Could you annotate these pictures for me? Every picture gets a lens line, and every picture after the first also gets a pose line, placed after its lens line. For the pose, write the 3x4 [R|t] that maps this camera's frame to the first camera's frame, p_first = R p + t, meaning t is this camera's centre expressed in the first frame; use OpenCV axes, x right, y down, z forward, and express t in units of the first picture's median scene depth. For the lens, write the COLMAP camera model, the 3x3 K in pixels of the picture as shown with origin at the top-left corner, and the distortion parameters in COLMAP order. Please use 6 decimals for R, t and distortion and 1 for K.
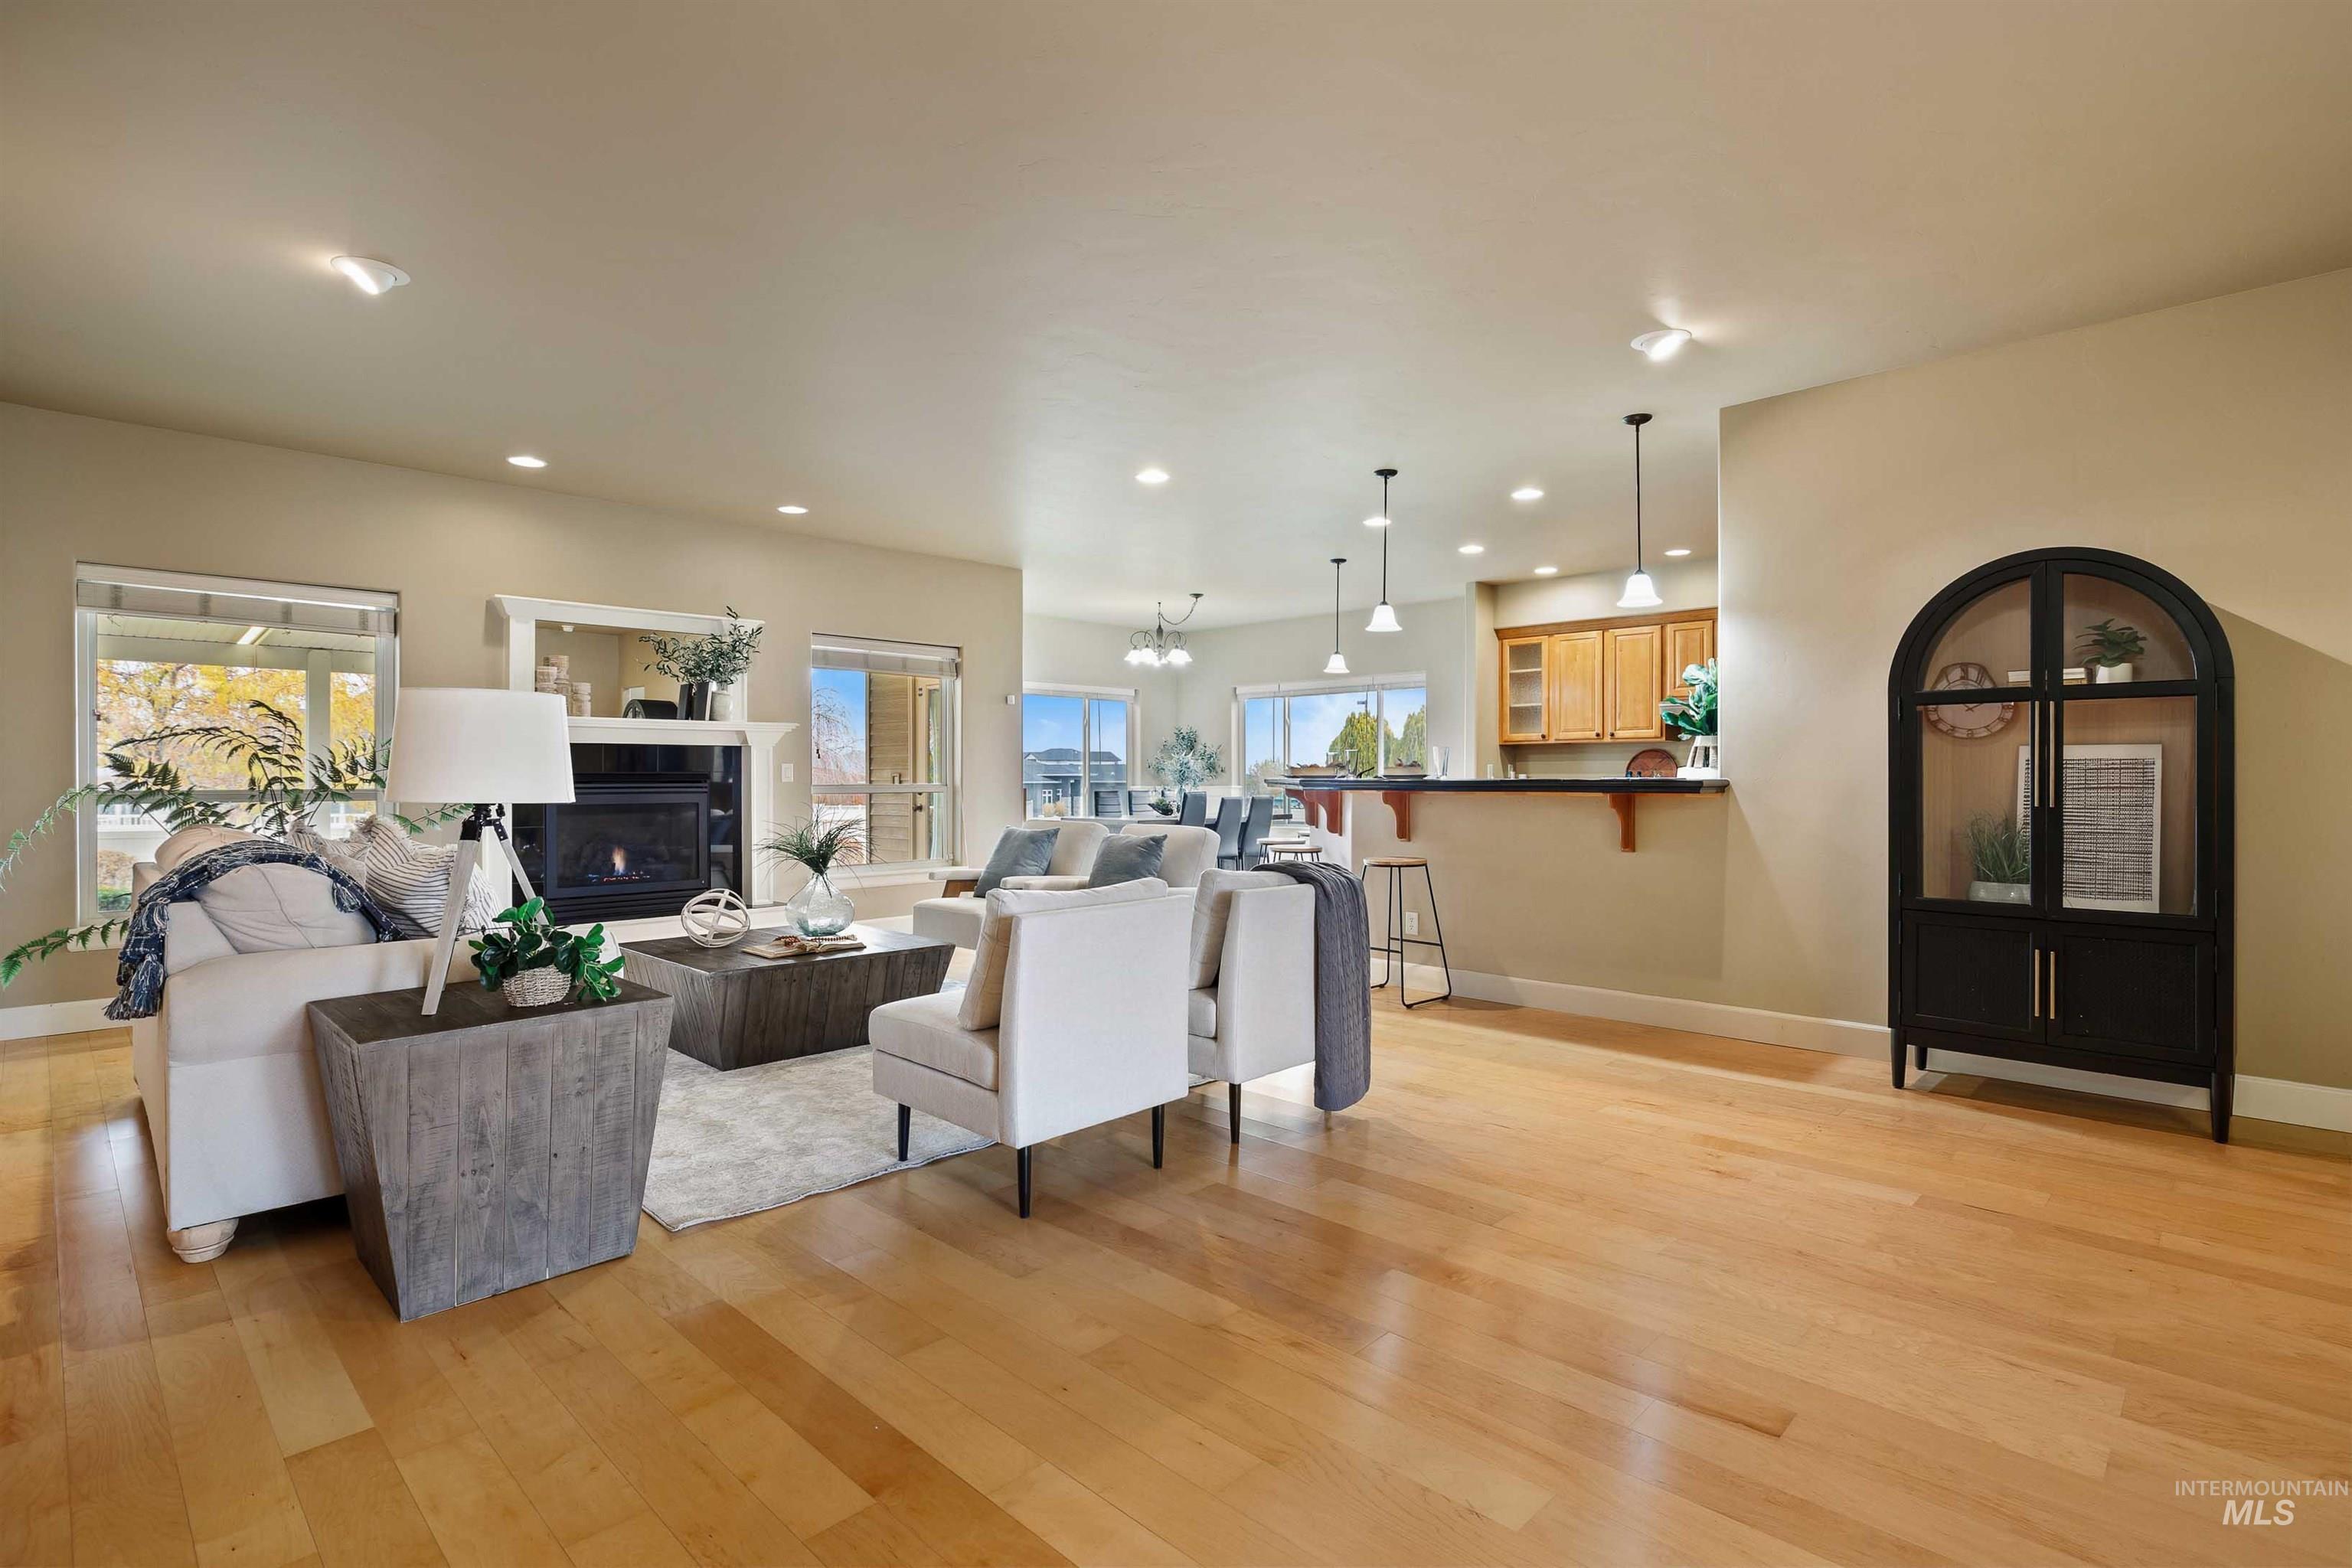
lens RADIAL K [[1112.5, 0, 1187.4], [0, 1112.5, 775.7], [0, 0, 1]] dist [-0.008506, 0.001761]
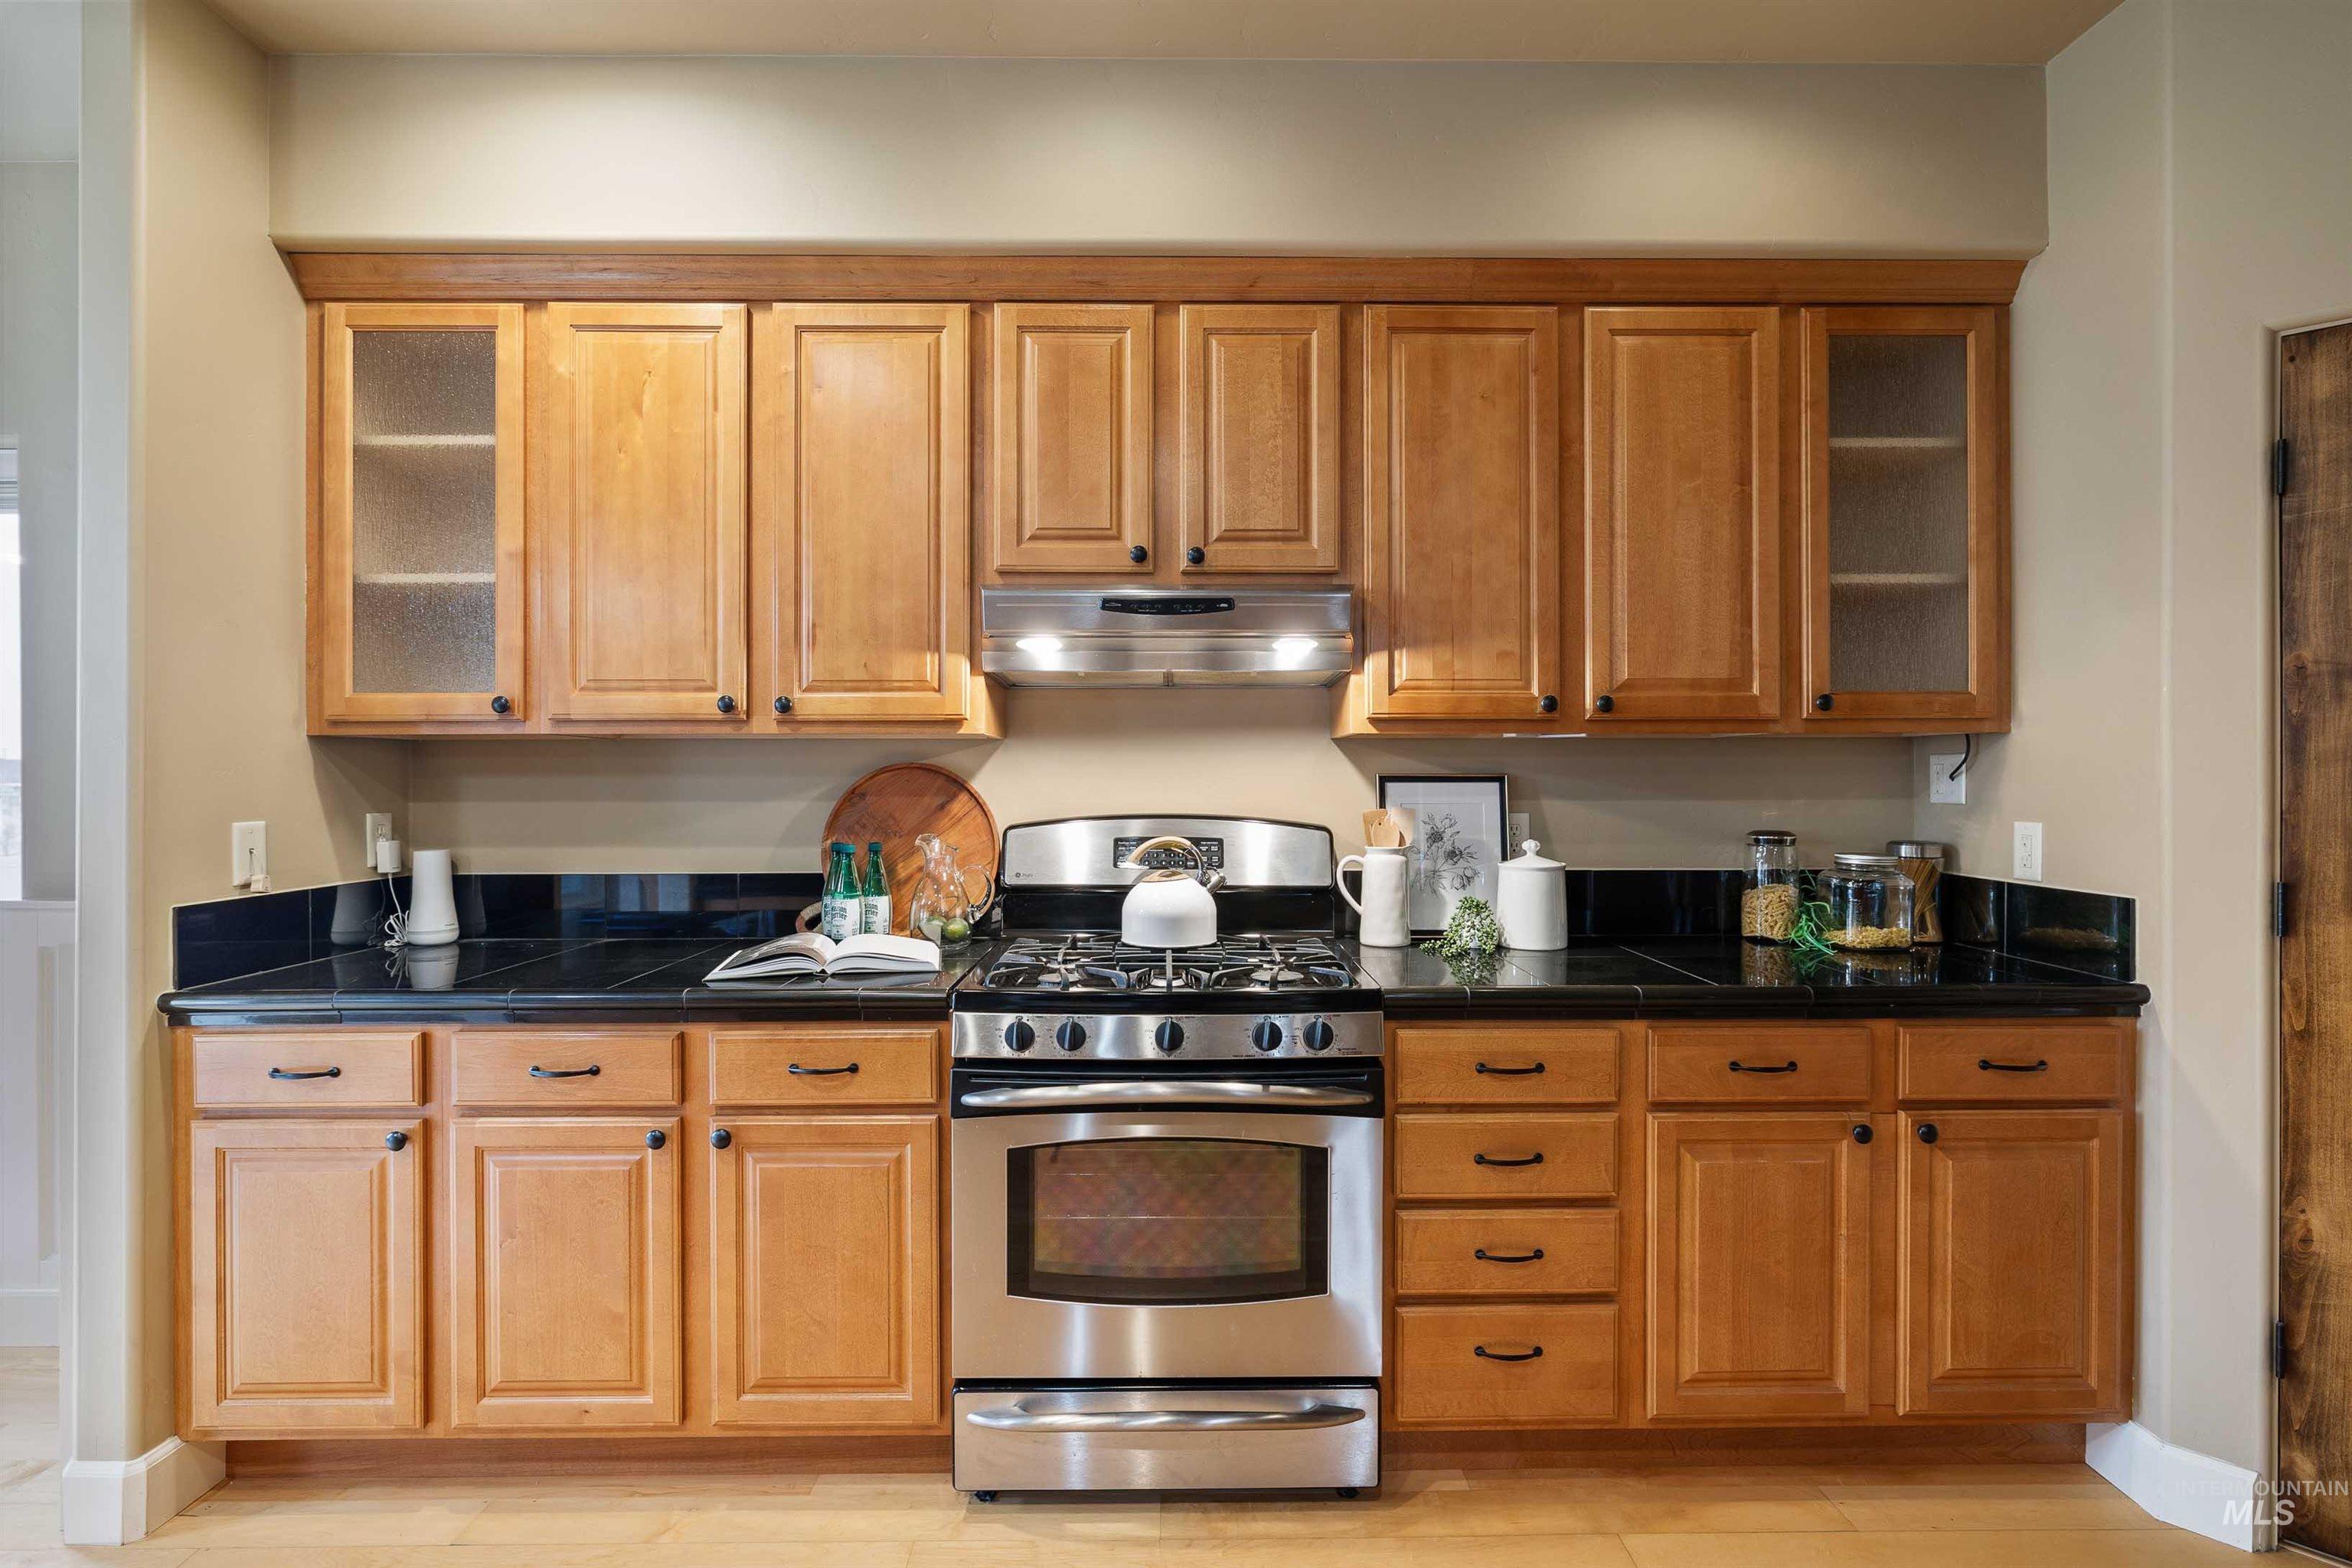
lens RADIAL K [[1112.5, 0, 1185.6], [0, 1112.5, 777.2], [0, 0, 1]] dist [-0.008506, 0.001761]
pose [[0.711010, -0.001978, 0.703179, 0.250335], [-0.001852, 0.999987, 0.004686, -0.020749], [-0.703180, -0.004634, 0.710997, 0.704549]]
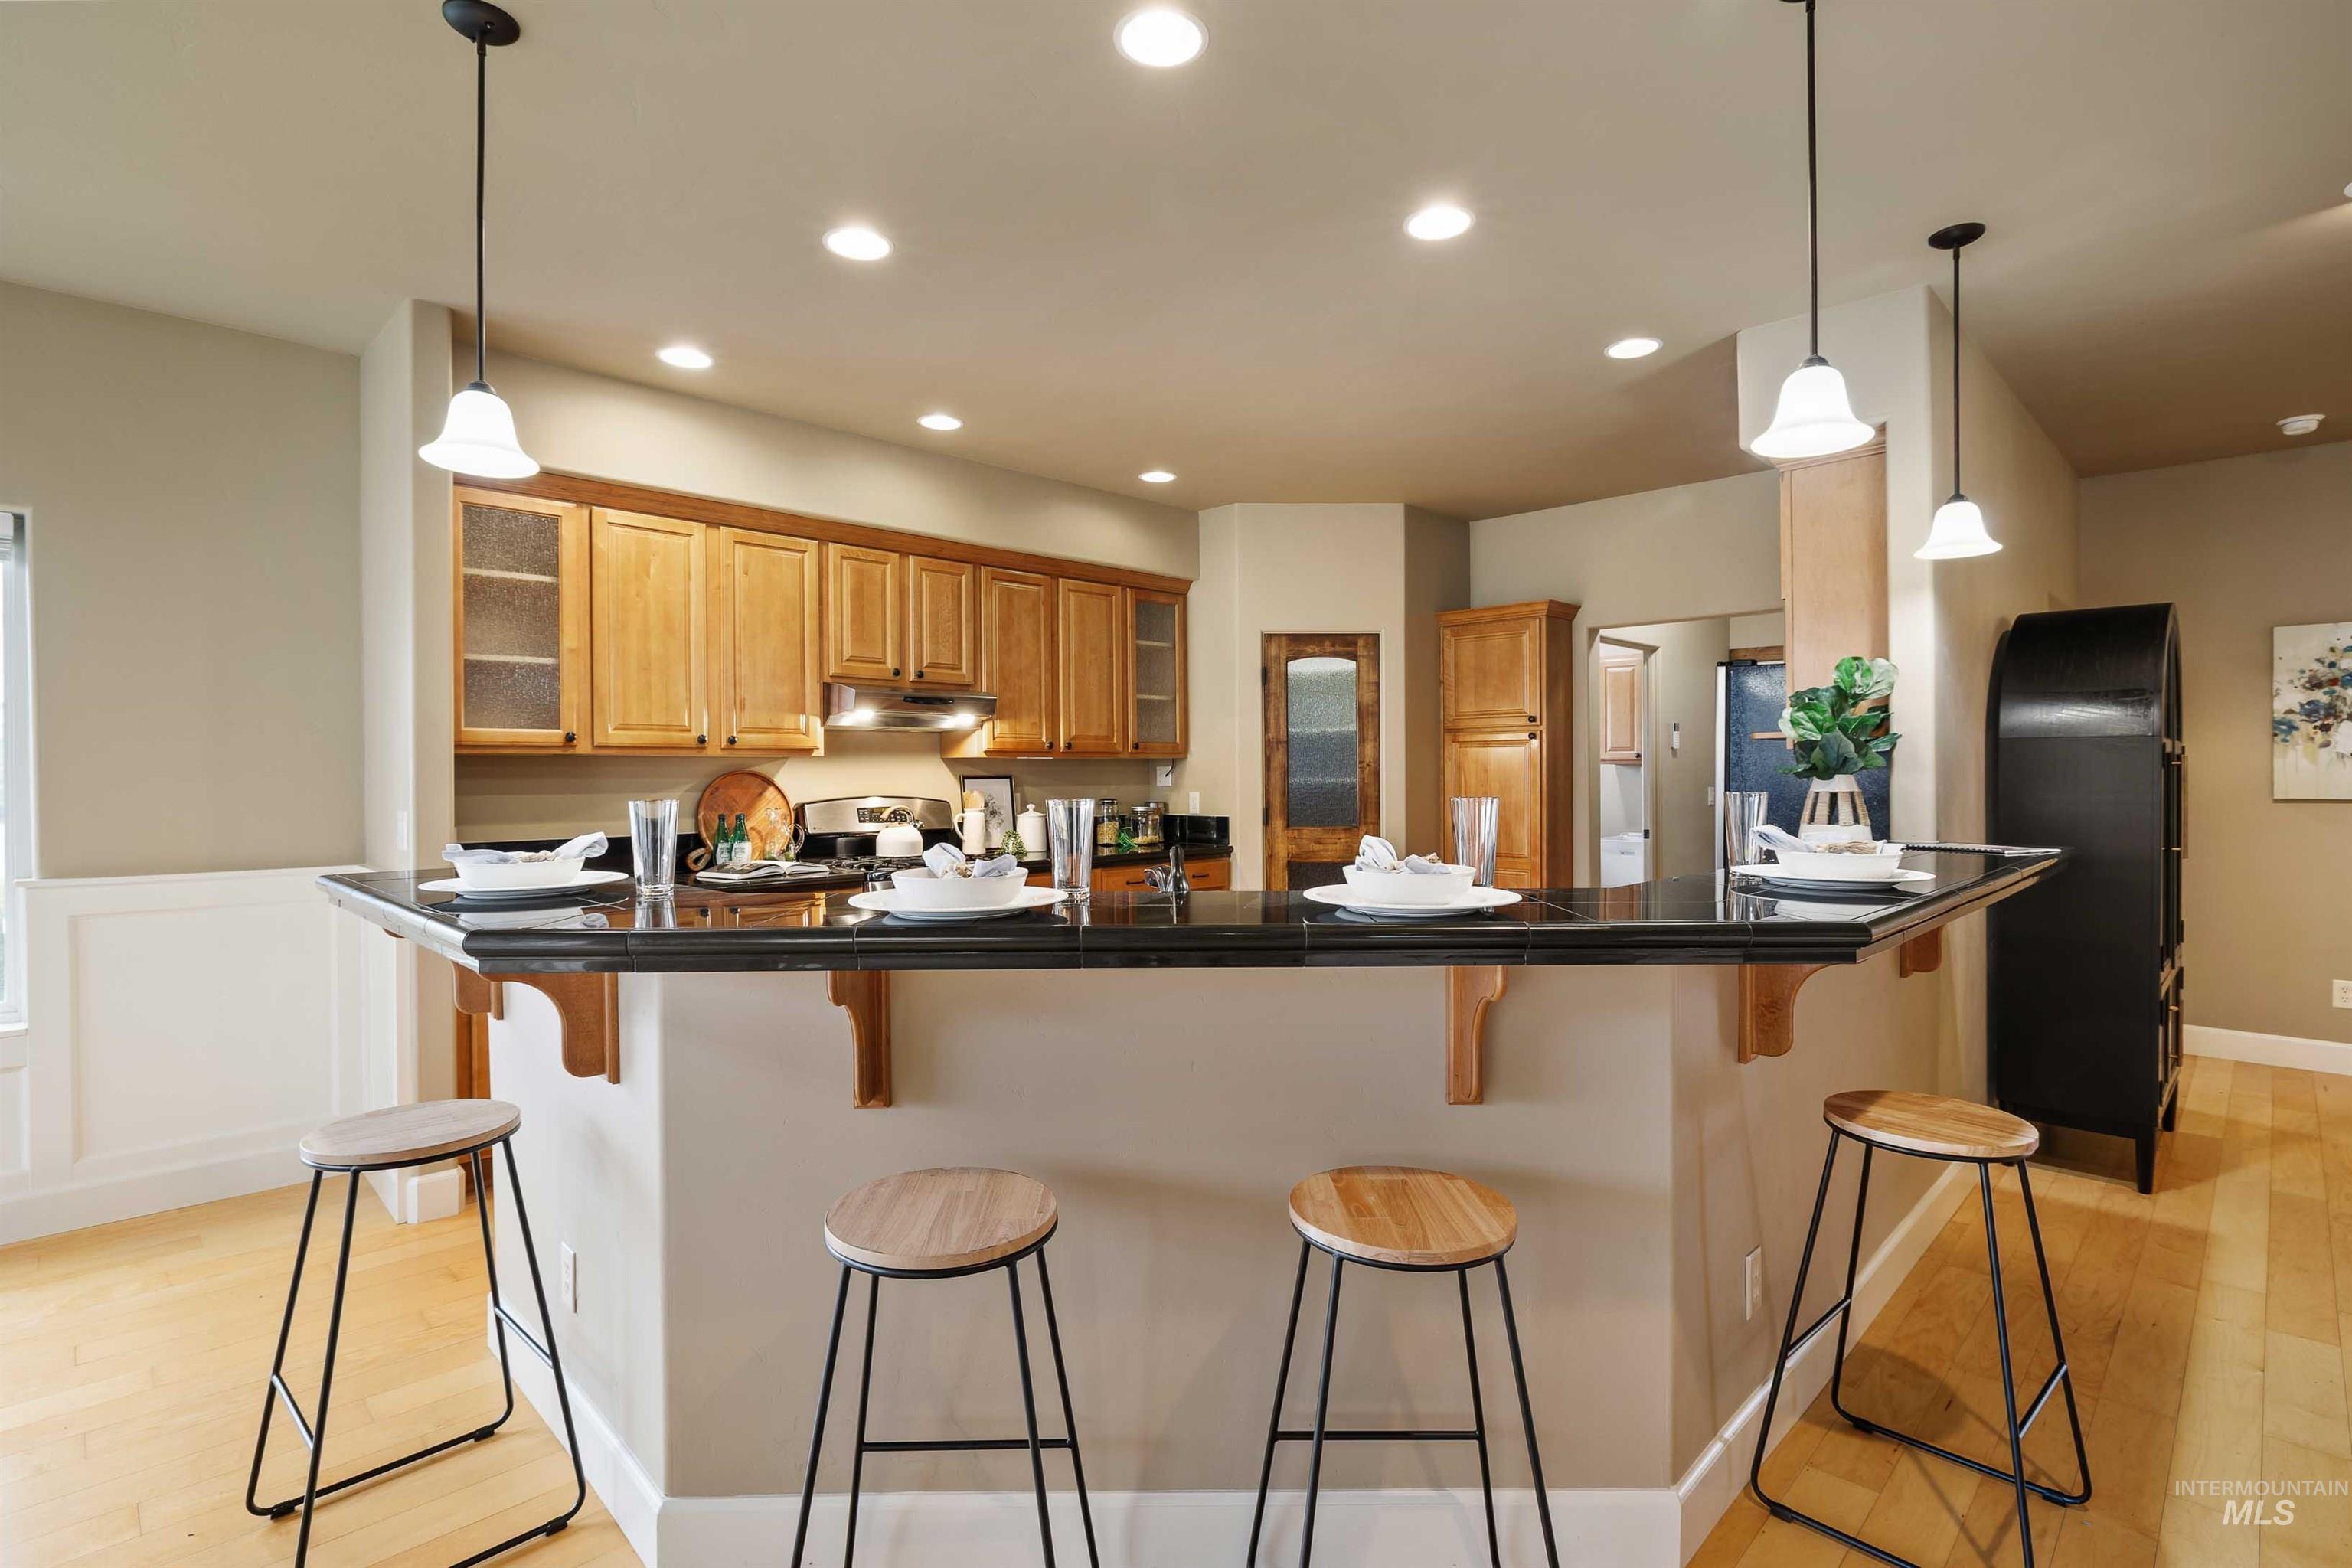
lens RADIAL K [[1112.5, 0, 1188.0], [0, 1112.5, 780.2], [0, 0, 1]] dist [-0.008506, 0.001761]
pose [[0.012547, -0.005524, 0.999906, -0.101791], [0.003030, 0.999980, 0.005487, -0.020564], [-0.999917, 0.002961, 0.012563, 0.743396]]
